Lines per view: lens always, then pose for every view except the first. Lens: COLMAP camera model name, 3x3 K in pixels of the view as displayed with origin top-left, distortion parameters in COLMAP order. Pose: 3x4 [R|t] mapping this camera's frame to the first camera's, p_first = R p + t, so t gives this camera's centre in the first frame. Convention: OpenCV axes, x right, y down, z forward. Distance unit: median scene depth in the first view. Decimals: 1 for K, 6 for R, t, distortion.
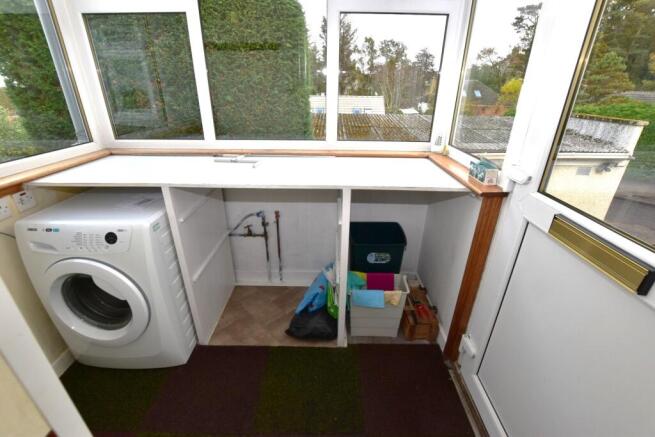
lens RADIAL K [[289.9, 0, 328.8], [0, 289.9, 219.8], [0, 0, 1]] dist [-0.033689, 0.005502]
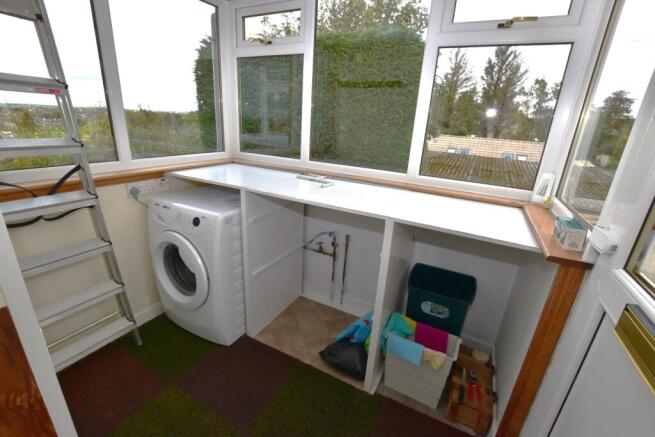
lens RADIAL K [[289.9, 0, 329.0], [0, 289.9, 219.9], [0, 0, 1]] dist [-0.033689, 0.005502]
pose [[0.886629, 0.187768, -0.422650, 0.206112], [-0.234568, 0.970180, -0.061058, -0.002941], [0.398582, 0.153276, 0.904234, 0.047171]]
